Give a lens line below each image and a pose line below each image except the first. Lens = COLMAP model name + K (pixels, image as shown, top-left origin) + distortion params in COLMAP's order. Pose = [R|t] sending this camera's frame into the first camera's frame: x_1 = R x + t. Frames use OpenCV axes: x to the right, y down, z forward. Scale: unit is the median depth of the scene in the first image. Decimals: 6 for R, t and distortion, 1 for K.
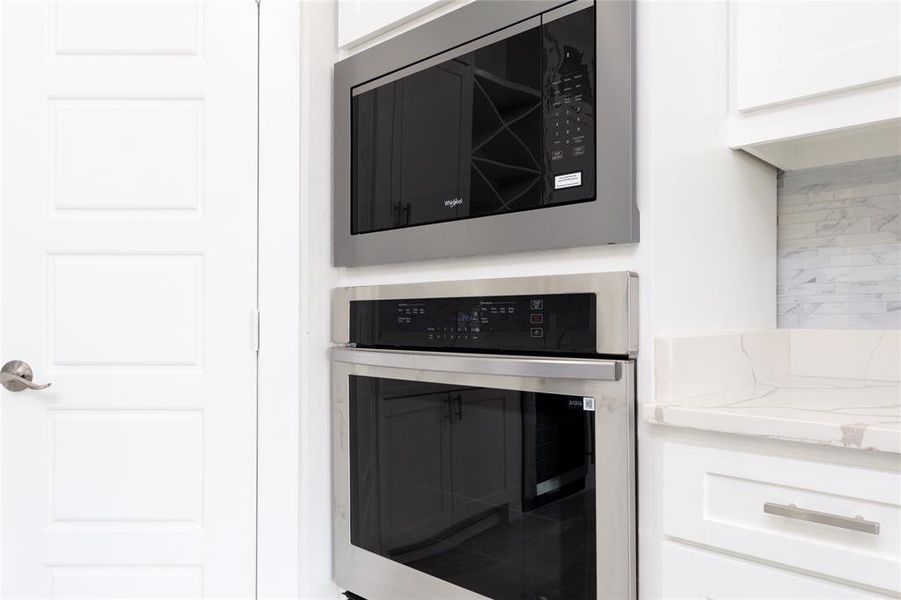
lens RADIAL K [[633.7, 0, 450.2], [0, 633.7, 315.1], [0, 0, 1]] dist [-0.003018, 0.006731]
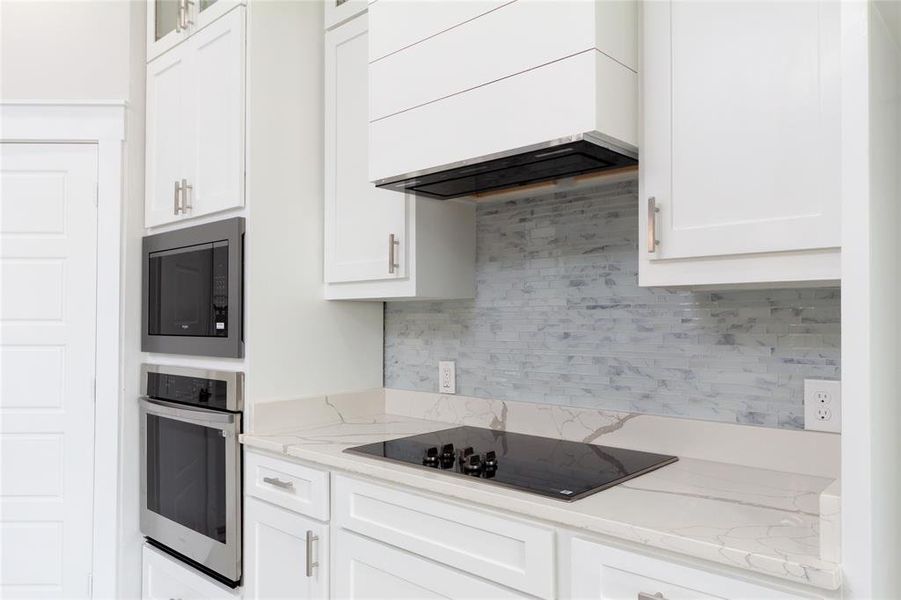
lens RADIAL K [[633.7, 0, 446.3], [0, 633.7, 307.6], [0, 0, 1]] dist [-0.003018, 0.006731]
pose [[0.999903, 0.000520, 0.013897, 0.733187], [-0.000257, 0.999821, -0.018921, -0.189000], [-0.013904, 0.018916, 0.999724, -0.893701]]
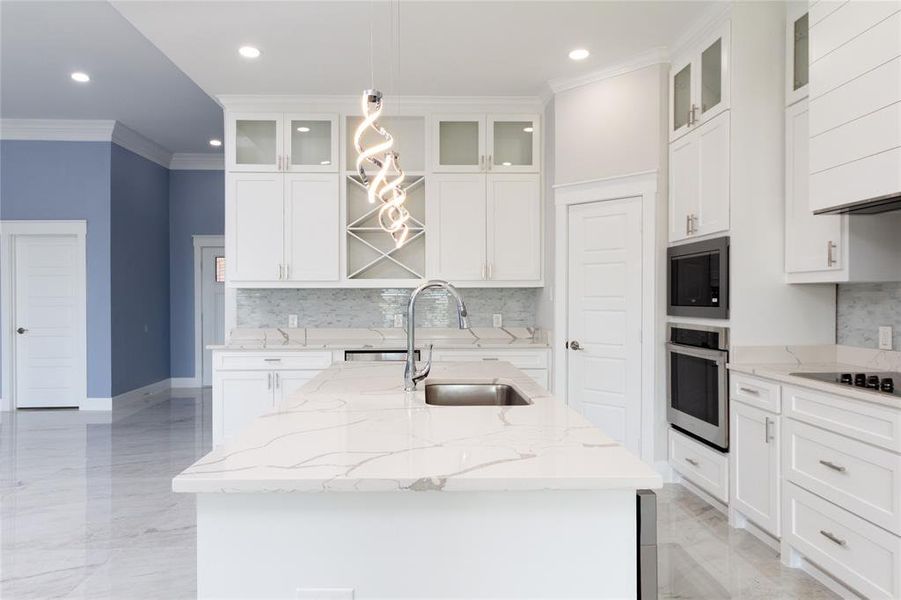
lens RADIAL K [[573.4, 0, 445.9], [0, 573.4, 301.9], [0, 0, 1]] dist [0.010139, 0.000563]
pose [[0.715677, 0.005997, -0.698406, 1.108849], [0.001315, 0.999950, 0.009933, -0.192531], [0.698430, -0.008027, 0.715633, -1.931864]]
